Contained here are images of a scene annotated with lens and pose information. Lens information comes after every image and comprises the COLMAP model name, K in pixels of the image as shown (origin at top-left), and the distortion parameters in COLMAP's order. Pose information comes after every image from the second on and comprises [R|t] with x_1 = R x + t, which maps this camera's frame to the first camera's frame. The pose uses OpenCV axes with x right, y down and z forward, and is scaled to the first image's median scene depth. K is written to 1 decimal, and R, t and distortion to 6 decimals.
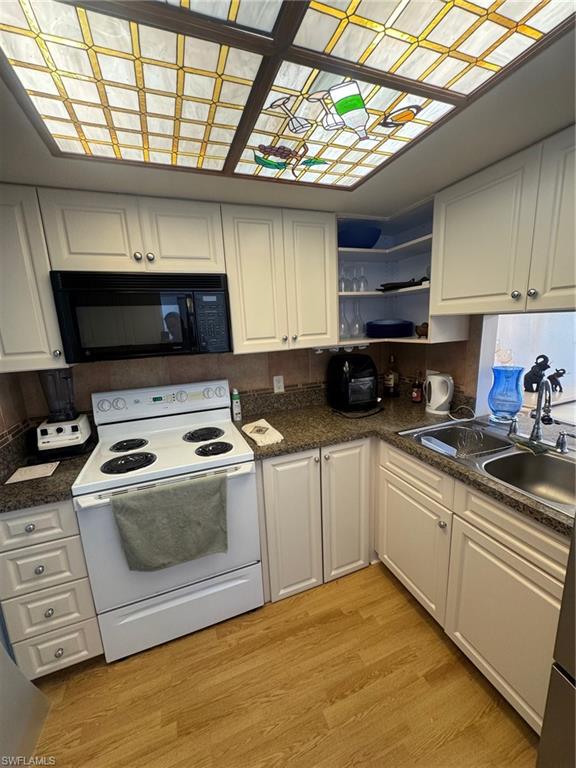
lens RADIAL K [[307.4, 0, 290.9], [0, 307.4, 386.2], [0, 0, 1]] dist [-0.002020, 0.000878]
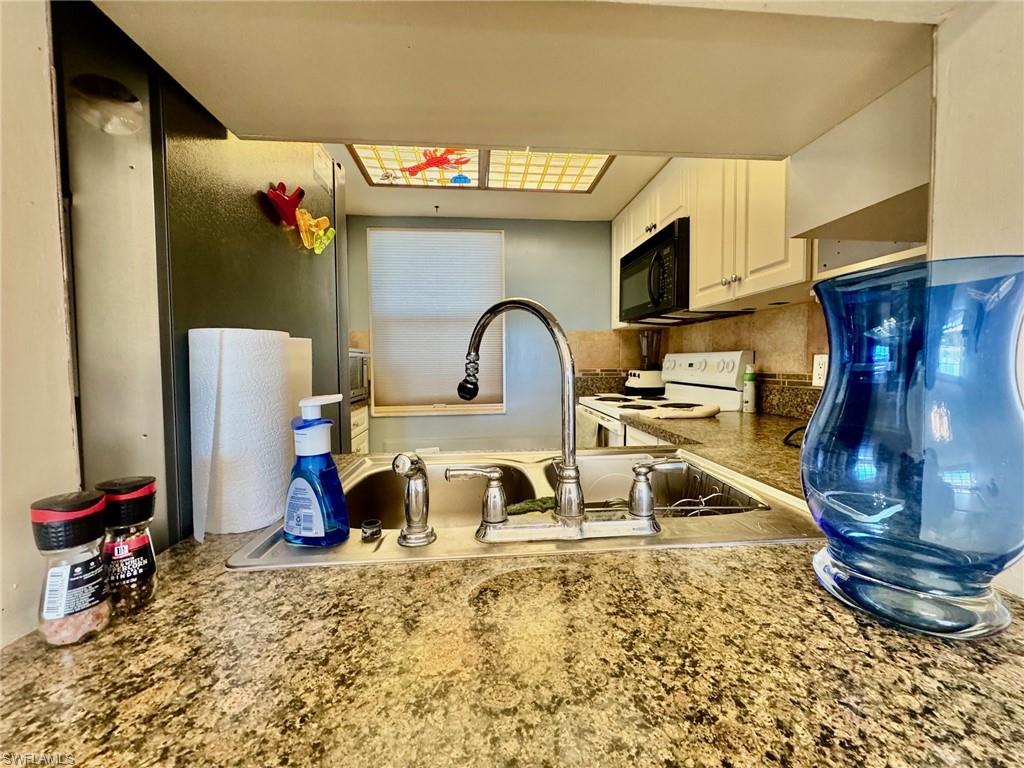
lens RADIAL K [[409.9, 0, 508.2], [0, 409.9, 384.4], [0, 0, 1]] dist [-0.002020, 0.000878]
pose [[-0.292511, 0.095785, -0.951453, 1.233336], [-0.179090, 0.971879, 0.152901, 0.008943], [0.939342, 0.215121, -0.267132, 1.071672]]
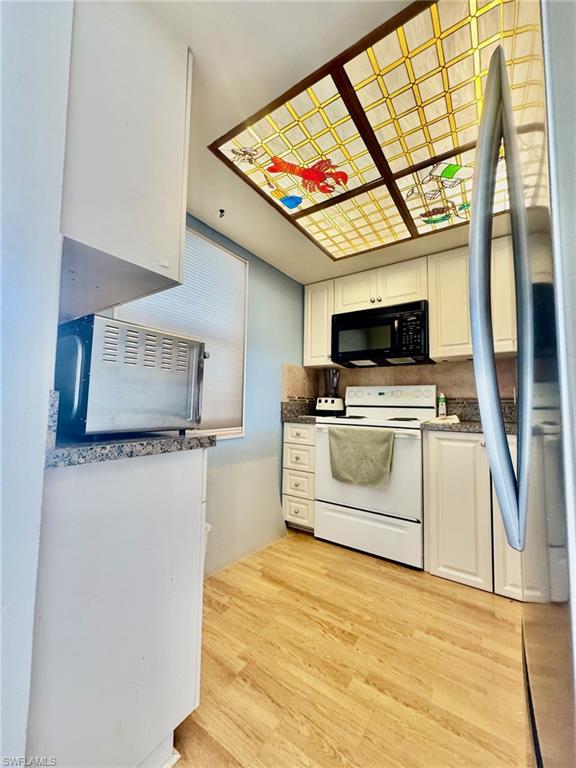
lens RADIAL K [[307.4, 0, 289.8], [0, 307.4, 385.5], [0, 0, 1]] dist [-0.002020, 0.000878]
pose [[0.557102, 0.000750, -0.830444, 0.694909], [-0.208699, 0.968033, -0.139131, 0.387989], [0.803792, 0.250823, 0.539450, -0.188187]]
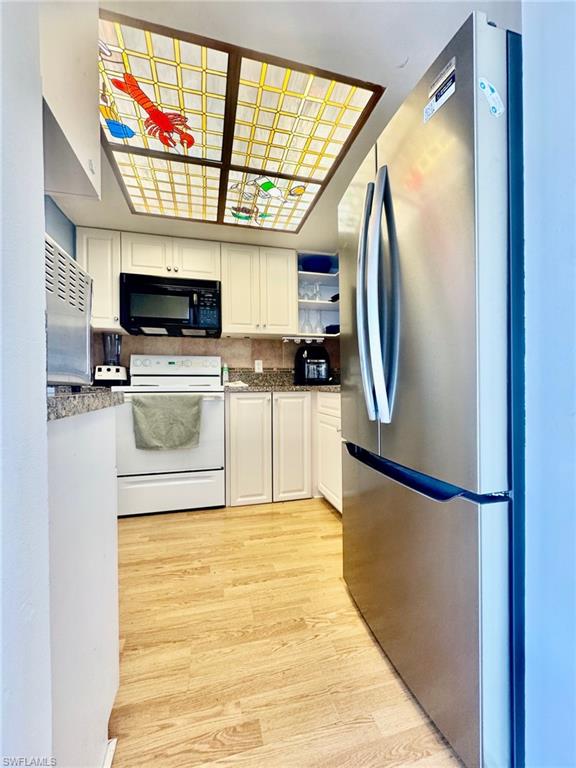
lens RADIAL K [[307.4, 0, 291.6], [0, 307.4, 385.9], [0, 0, 1]] dist [-0.002020, 0.000878]
pose [[0.993175, 0.038104, -0.110232, 0.411157], [-0.058893, 0.979629, -0.191987, 0.526682], [0.100671, 0.197168, 0.975187, -0.494260]]
